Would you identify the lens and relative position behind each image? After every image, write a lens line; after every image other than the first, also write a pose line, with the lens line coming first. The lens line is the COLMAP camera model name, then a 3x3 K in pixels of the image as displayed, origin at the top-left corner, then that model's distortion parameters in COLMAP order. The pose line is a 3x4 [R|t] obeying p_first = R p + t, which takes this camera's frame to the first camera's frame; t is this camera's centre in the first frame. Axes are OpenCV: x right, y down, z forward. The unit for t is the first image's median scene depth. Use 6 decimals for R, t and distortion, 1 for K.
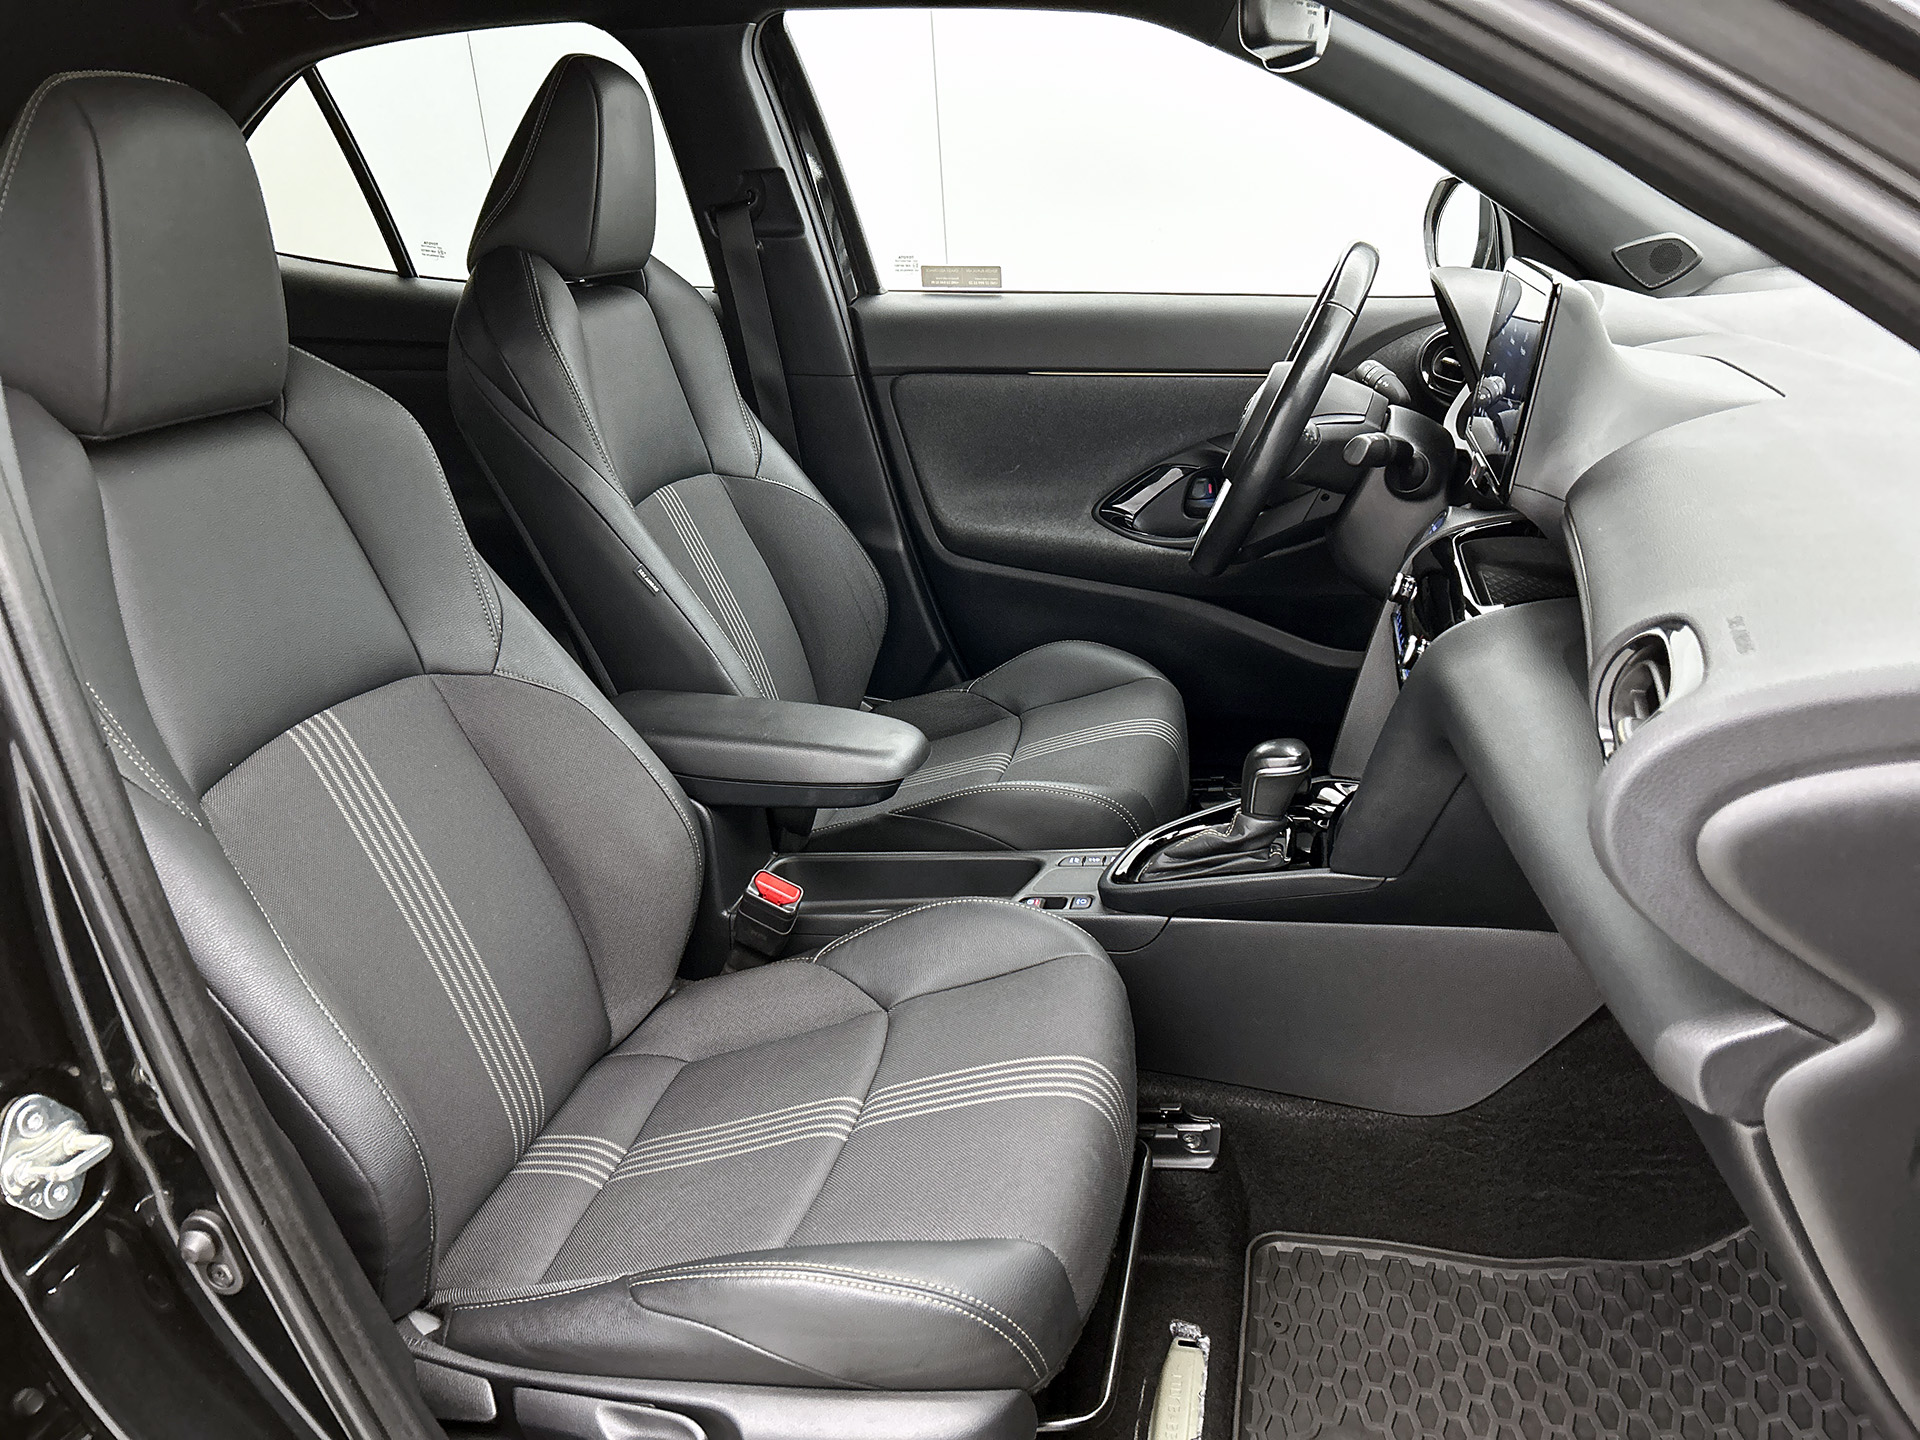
lens RADIAL K [[1434.7, 0, 960.0], [0, 1434.7, 720.0], [0, 0, 1]] dist [-0.008200, -0.128292]
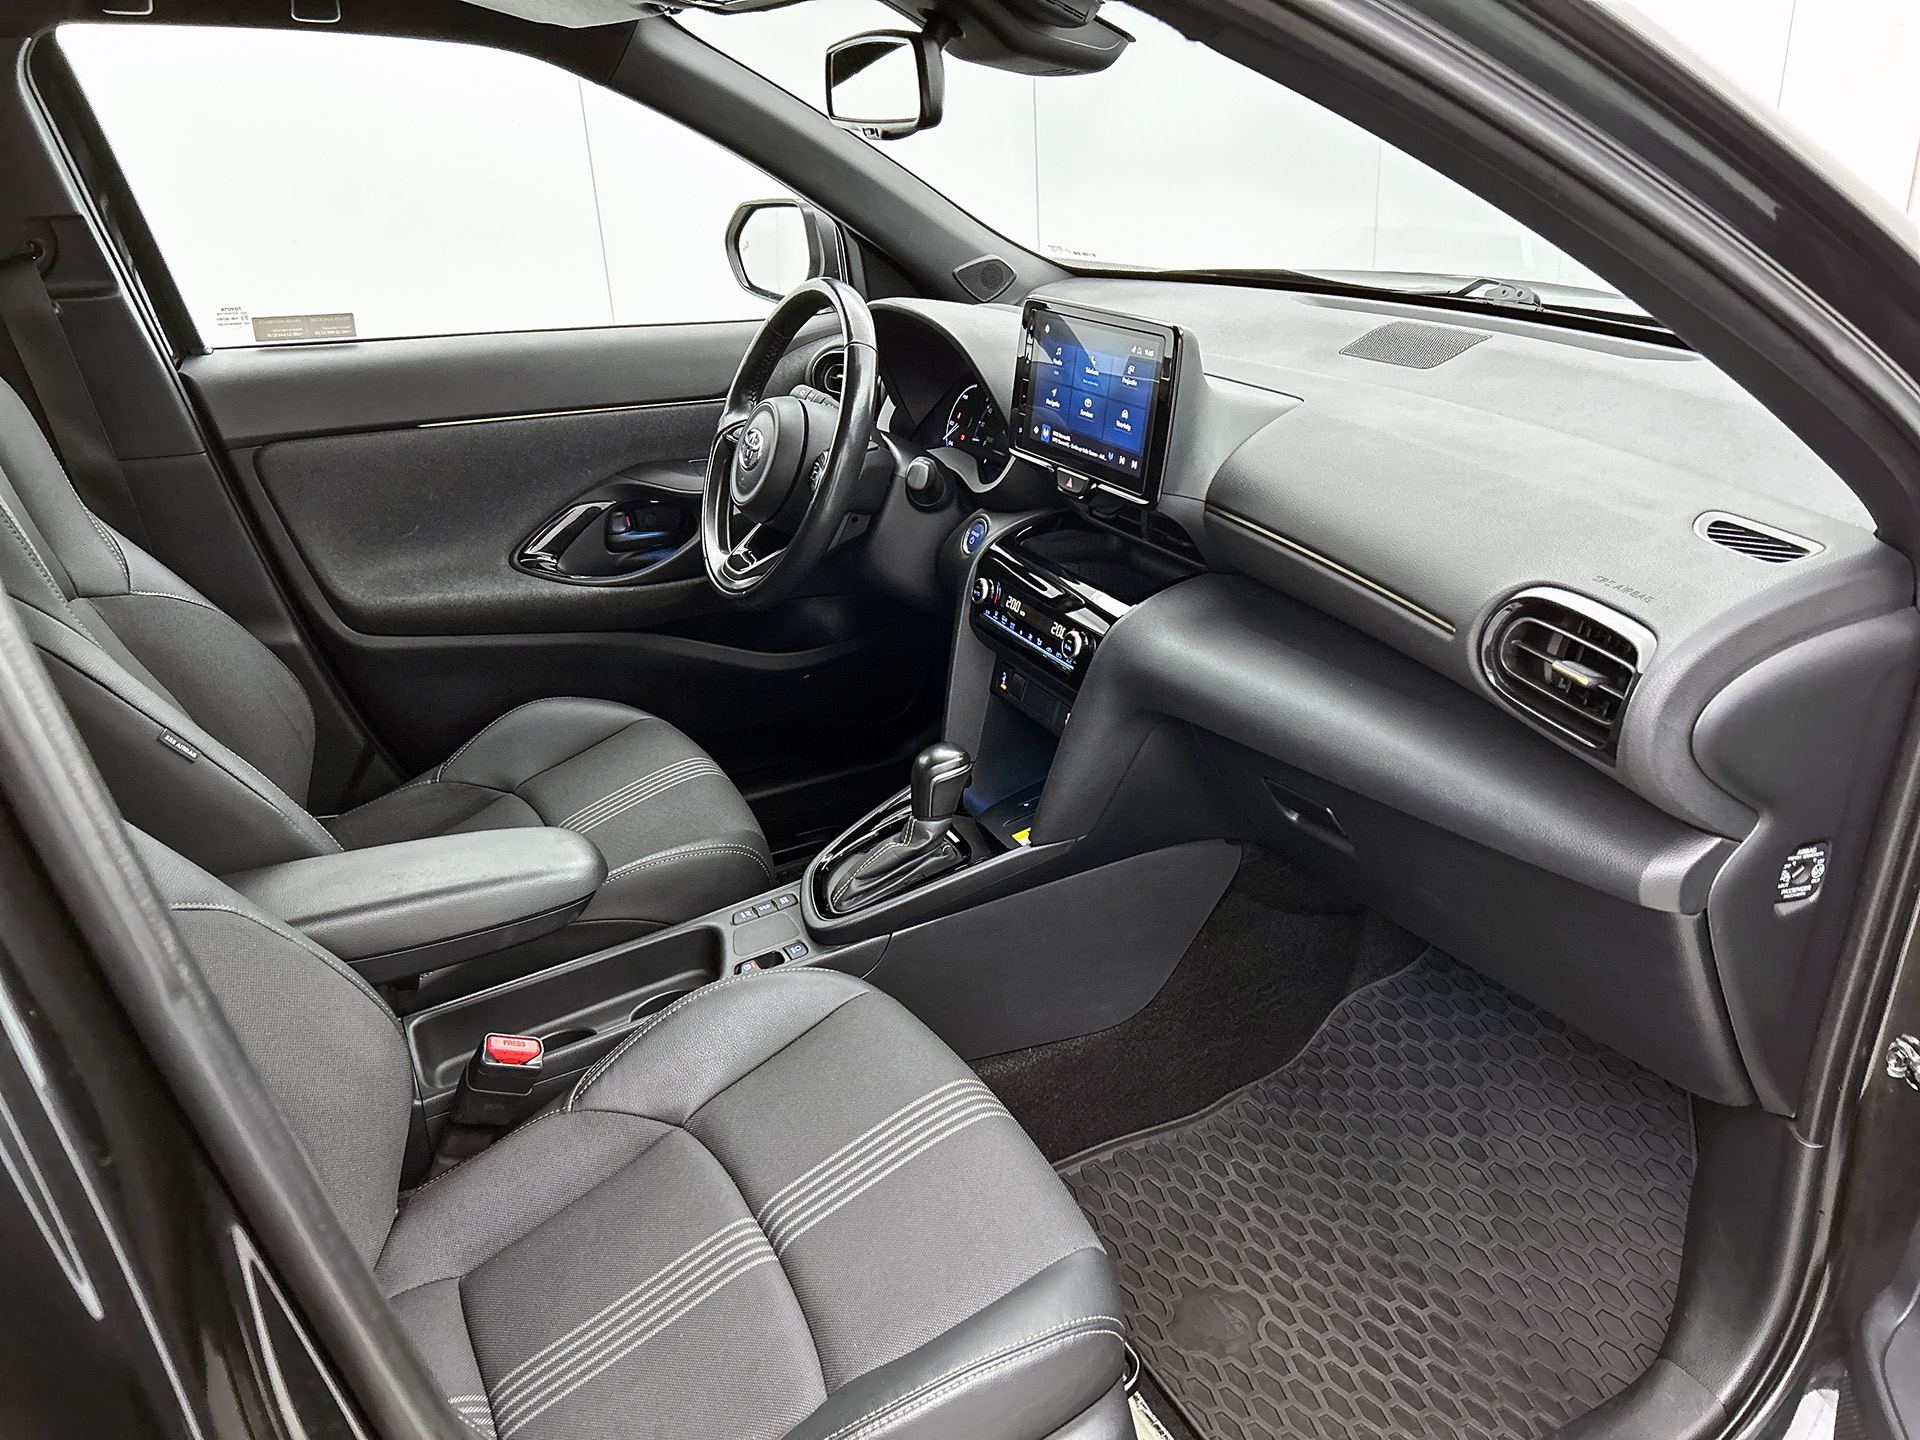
lens RADIAL K [[1428.2, 0, 969.8], [0, 1428.2, 682.2], [0, 0, 1]] dist [-0.005204, -0.061153]
pose [[0.754042, -0.217912, 0.619625, -0.285824], [0.219527, 0.972724, 0.074941, -0.073966], [-0.619055, 0.079516, 0.781312, 0.082969]]
